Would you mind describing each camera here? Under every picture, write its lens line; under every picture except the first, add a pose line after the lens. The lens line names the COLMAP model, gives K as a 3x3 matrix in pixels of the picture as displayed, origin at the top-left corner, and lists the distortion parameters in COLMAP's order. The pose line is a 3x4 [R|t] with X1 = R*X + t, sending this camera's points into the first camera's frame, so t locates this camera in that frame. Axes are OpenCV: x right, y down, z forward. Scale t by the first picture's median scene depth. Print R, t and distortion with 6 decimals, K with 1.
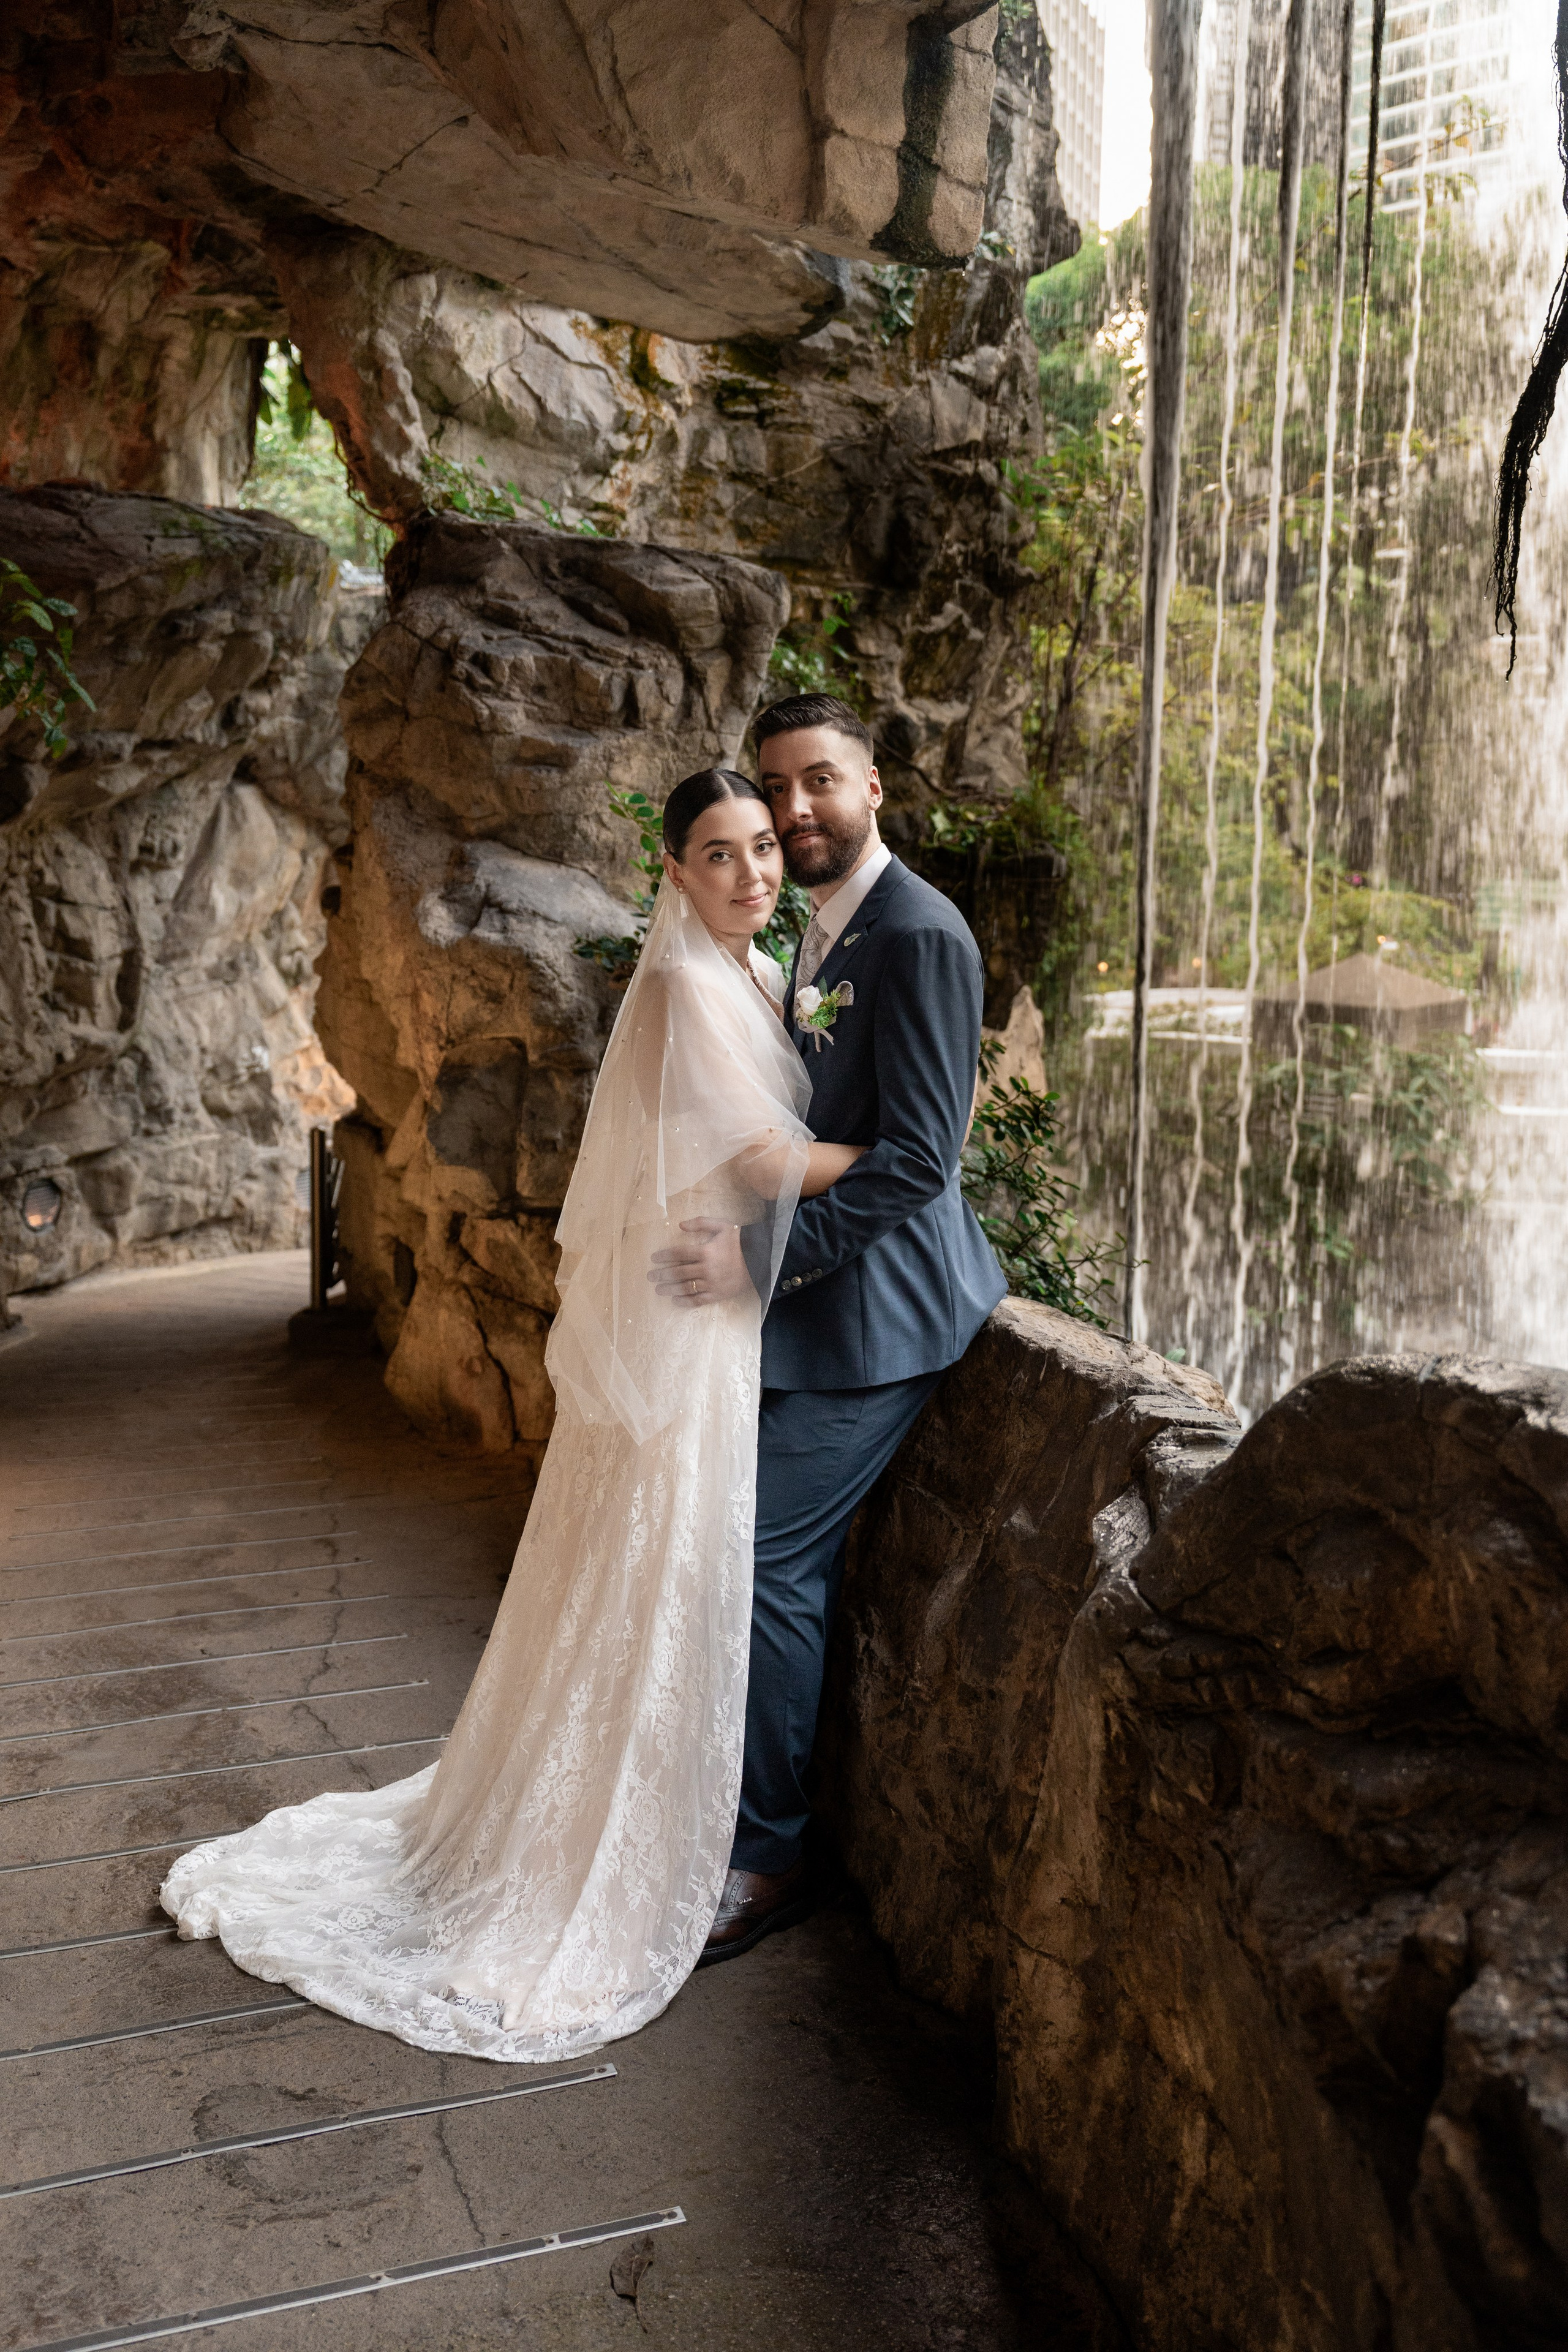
lens RADIAL K [[2113.1, 0, 785.6], [0, 2113.1, 1175.4], [0, 0, 1]] dist [-0.003737, 0.011892]
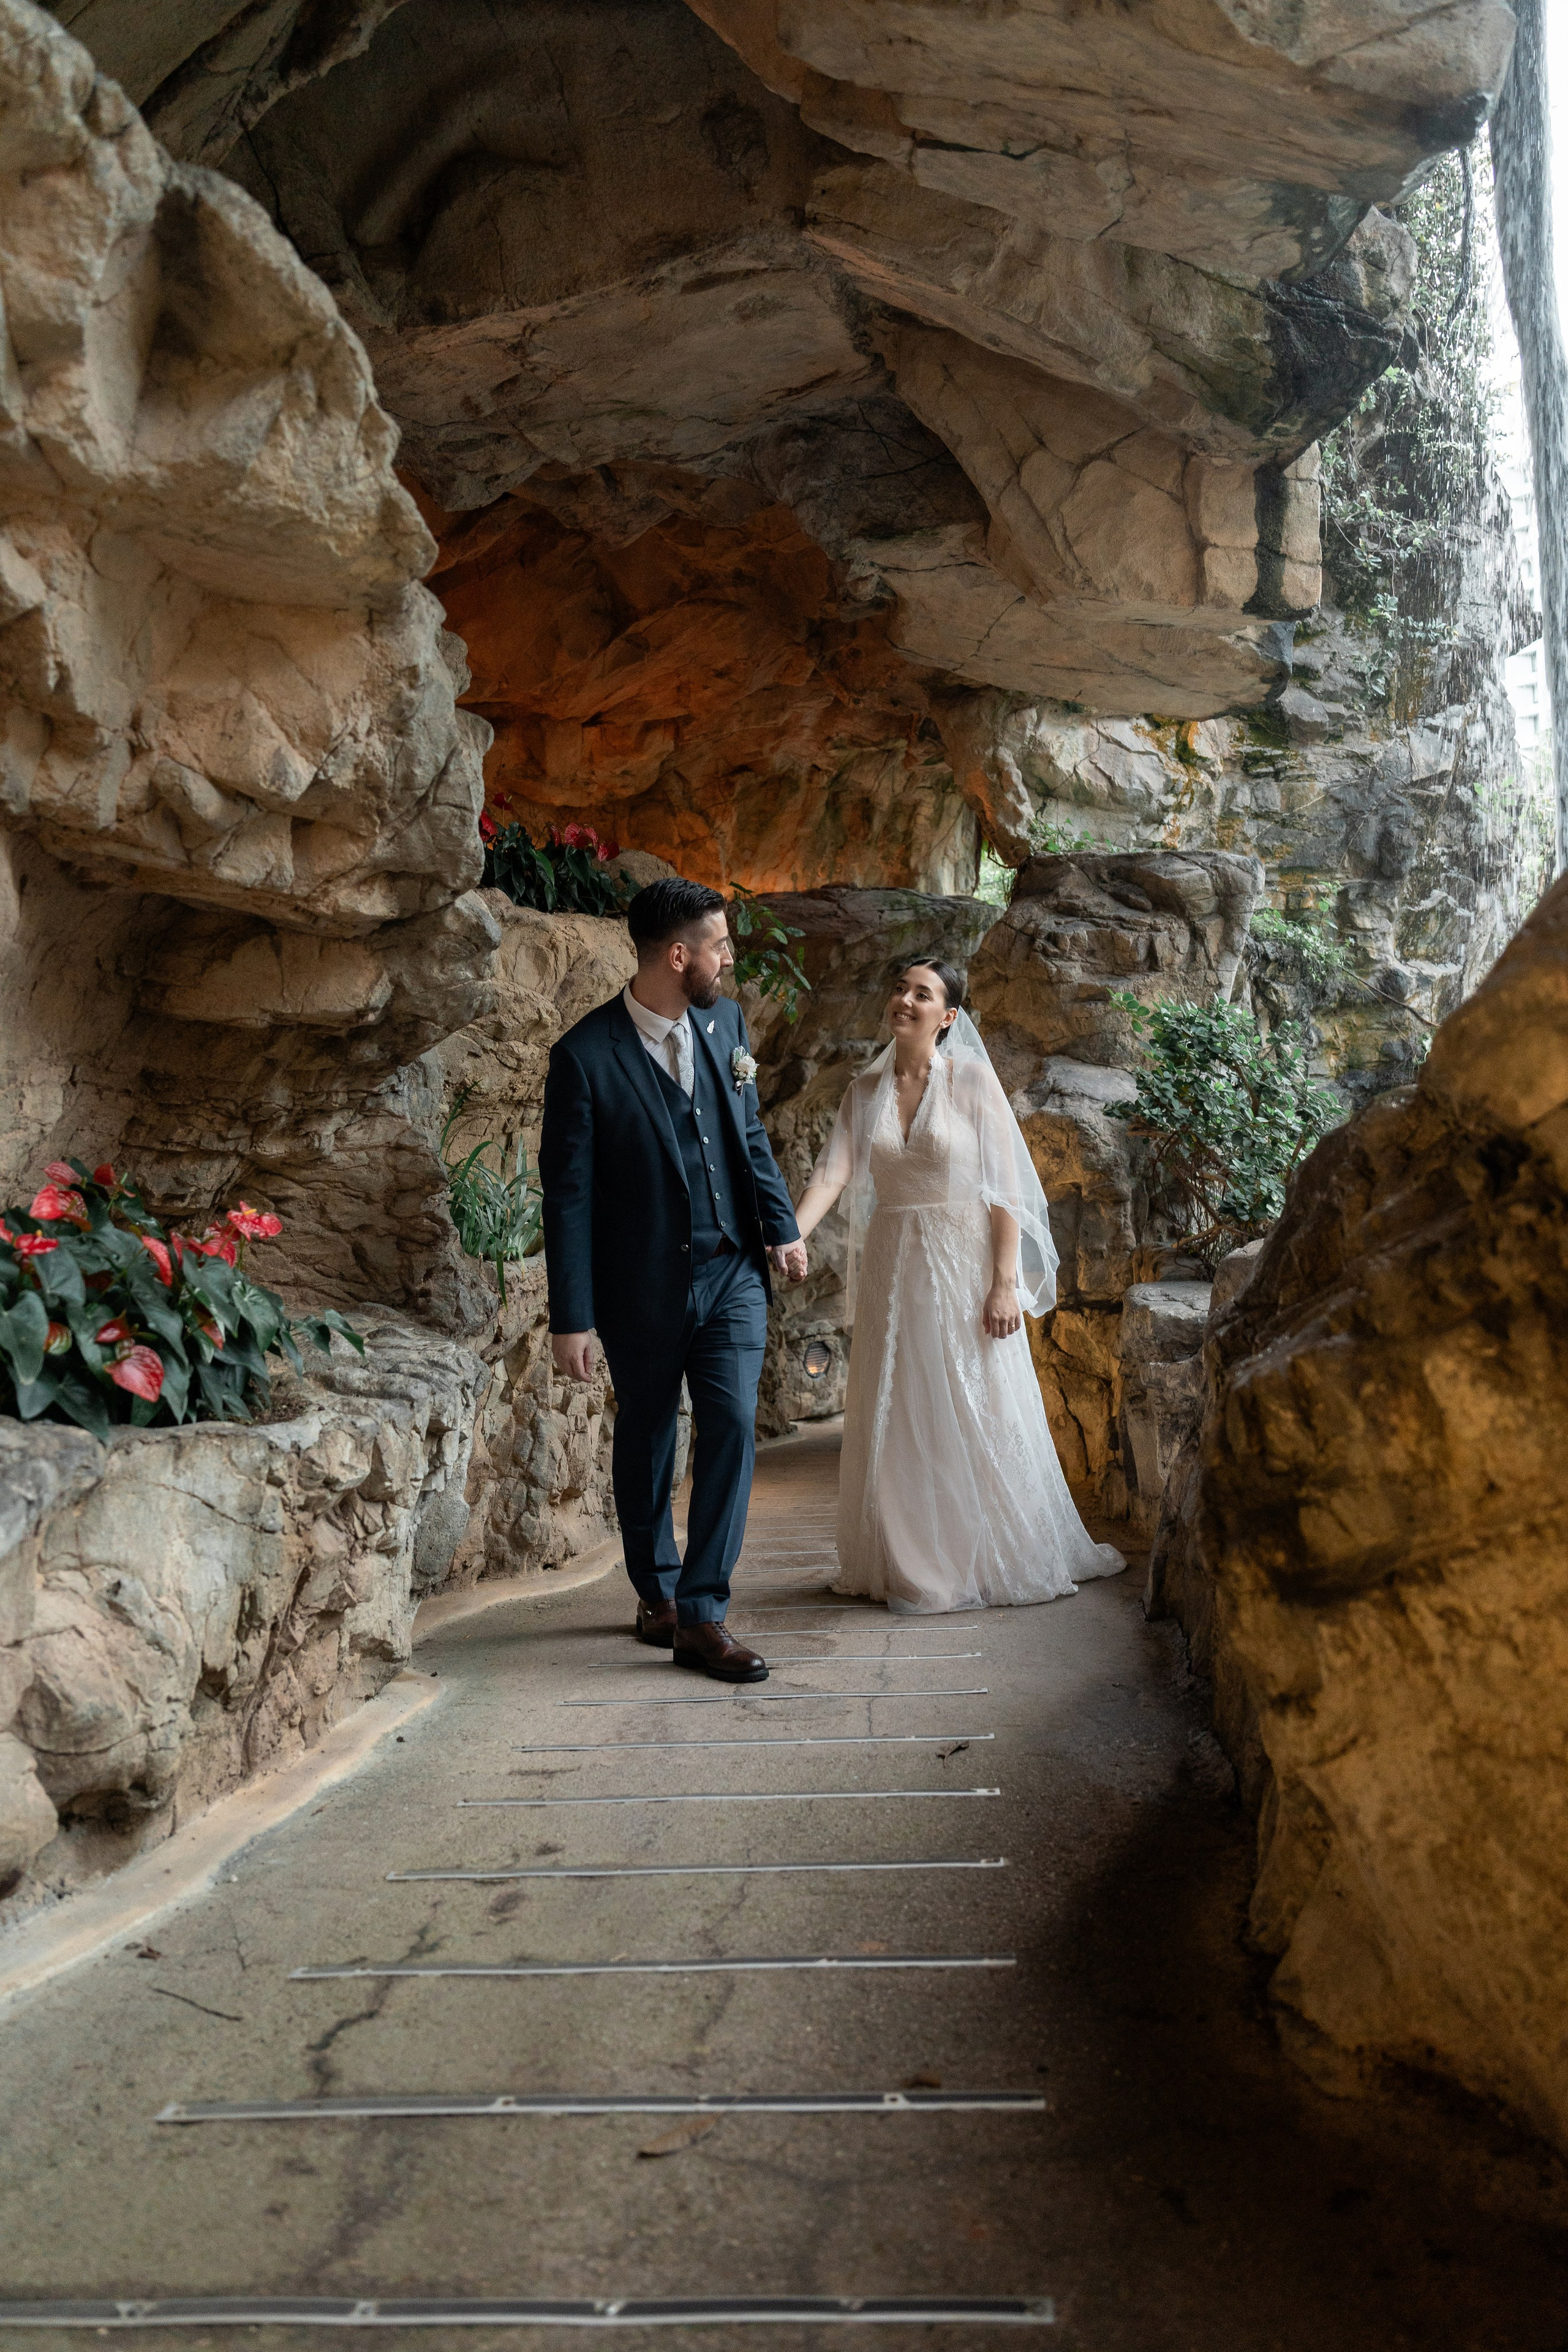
lens RADIAL K [[1612.9, 0, 782.5], [0, 1612.9, 1177.8], [0, 0, 1]] dist [-0.005059, 0.004308]
pose [[0.919696, -0.043295, -0.390237, 0.105787], [-0.020075, 0.987417, -0.156861, 0.096369], [0.392118, 0.152099, 0.907254, -0.080725]]
